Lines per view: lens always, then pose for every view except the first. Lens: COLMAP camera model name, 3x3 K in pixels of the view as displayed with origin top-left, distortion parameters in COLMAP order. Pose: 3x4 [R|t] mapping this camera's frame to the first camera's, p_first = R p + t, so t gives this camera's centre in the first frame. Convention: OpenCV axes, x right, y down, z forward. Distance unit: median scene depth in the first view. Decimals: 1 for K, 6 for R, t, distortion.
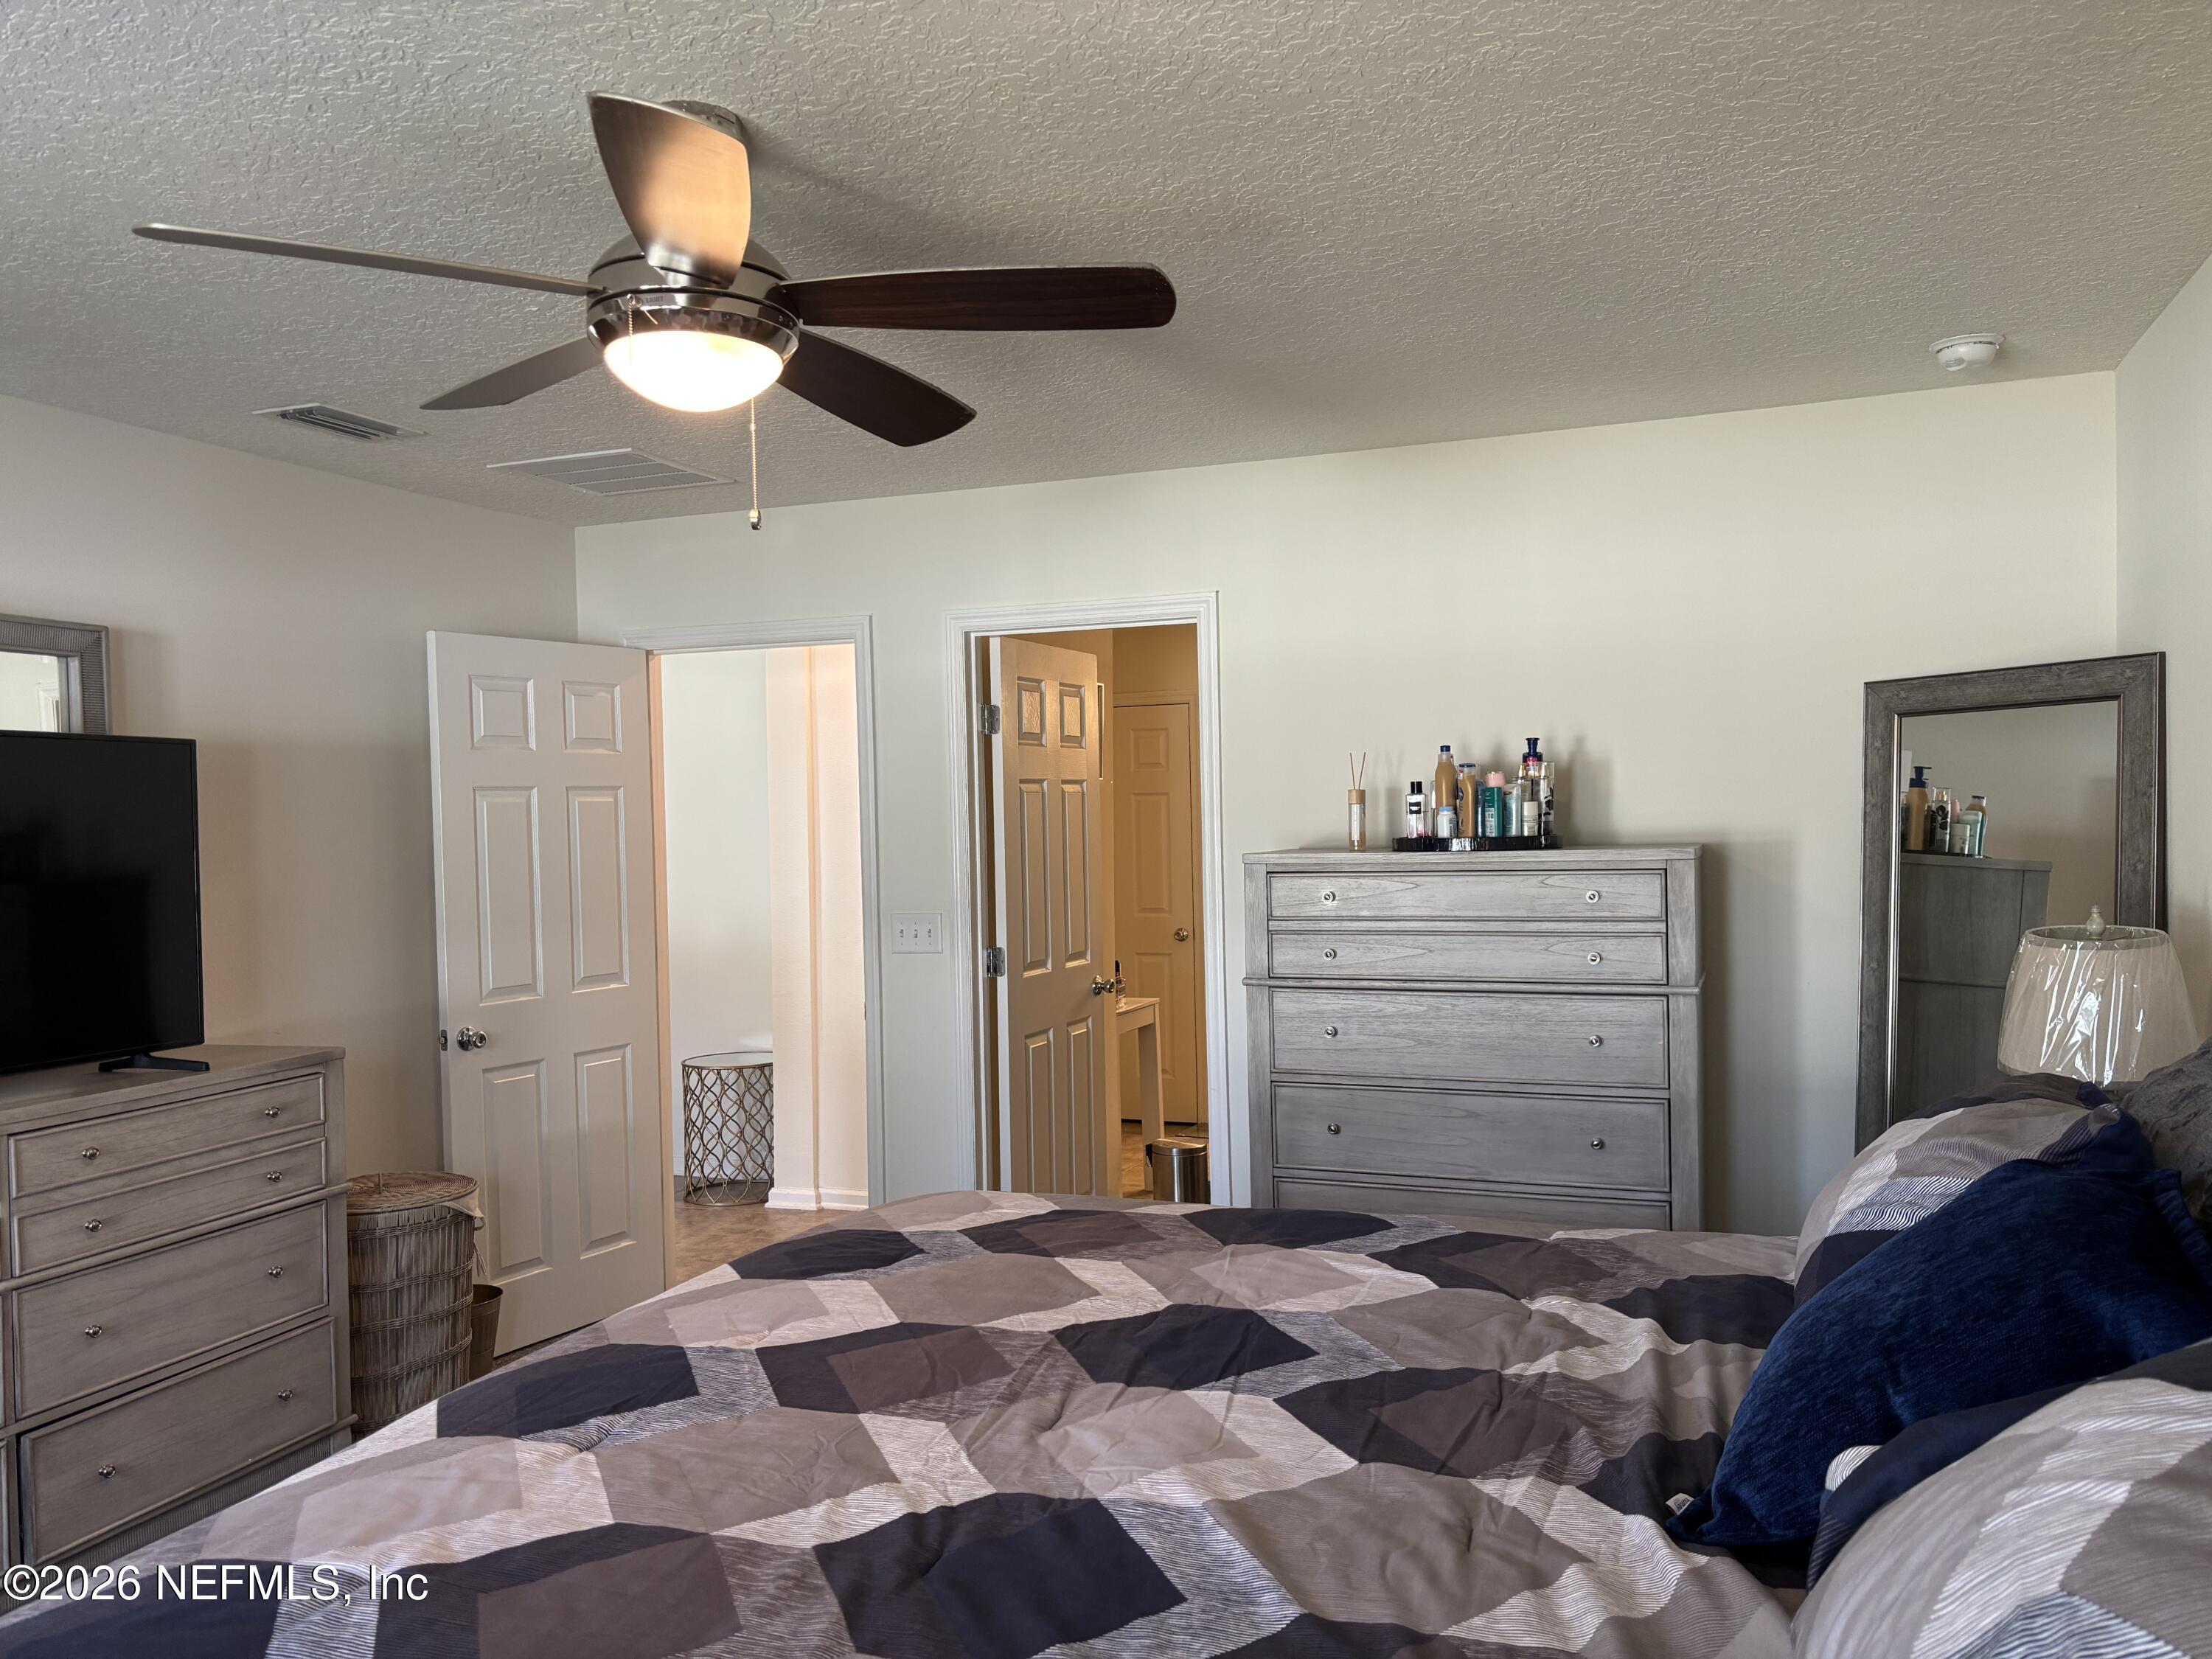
lens RADIAL K [[1653.0, 0, 1106.0], [0, 1653.0, 829.5], [0, 0, 1]] dist [0.005288, -0.003016]
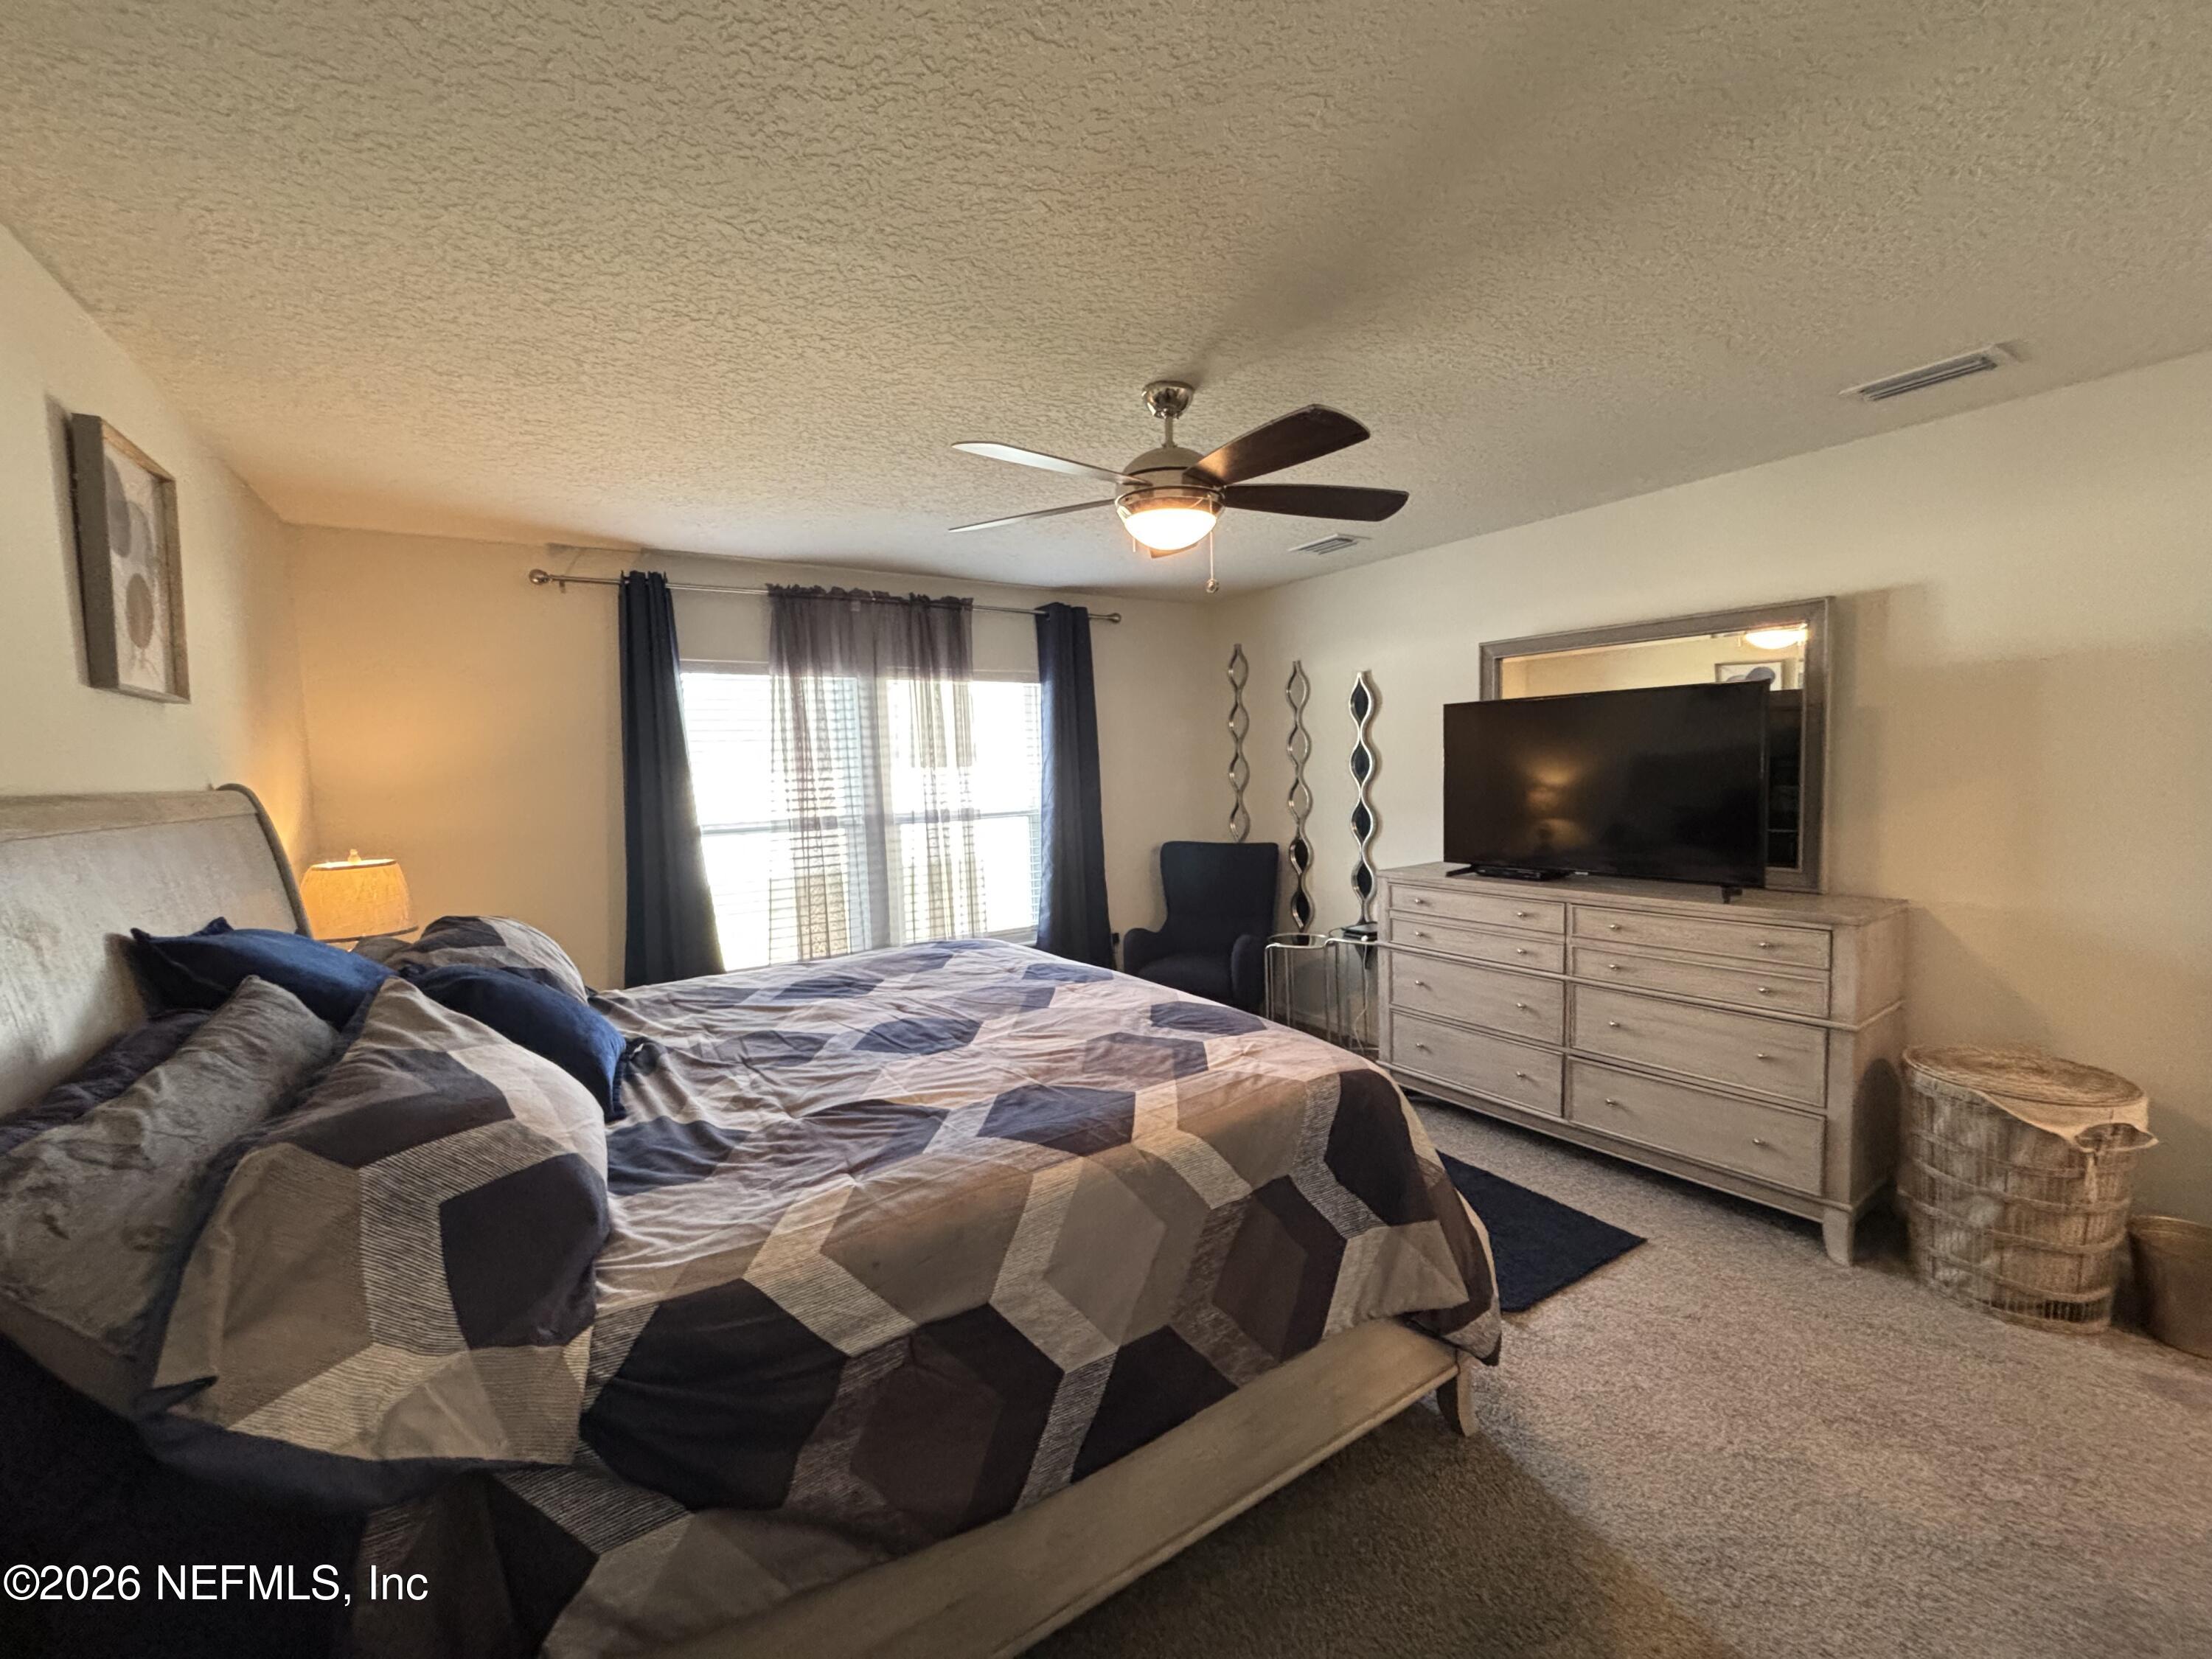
lens RADIAL K [[899.8, 0, 1106.0], [0, 899.8, 829.5], [0, 0, 1]] dist [0.002930, 0.001114]
pose [[-0.579724, 0.102756, -0.808308, 0.493056], [0.035109, 0.994245, 0.101213, -0.026966], [0.814056, 0.030297, -0.579995, 1.150583]]
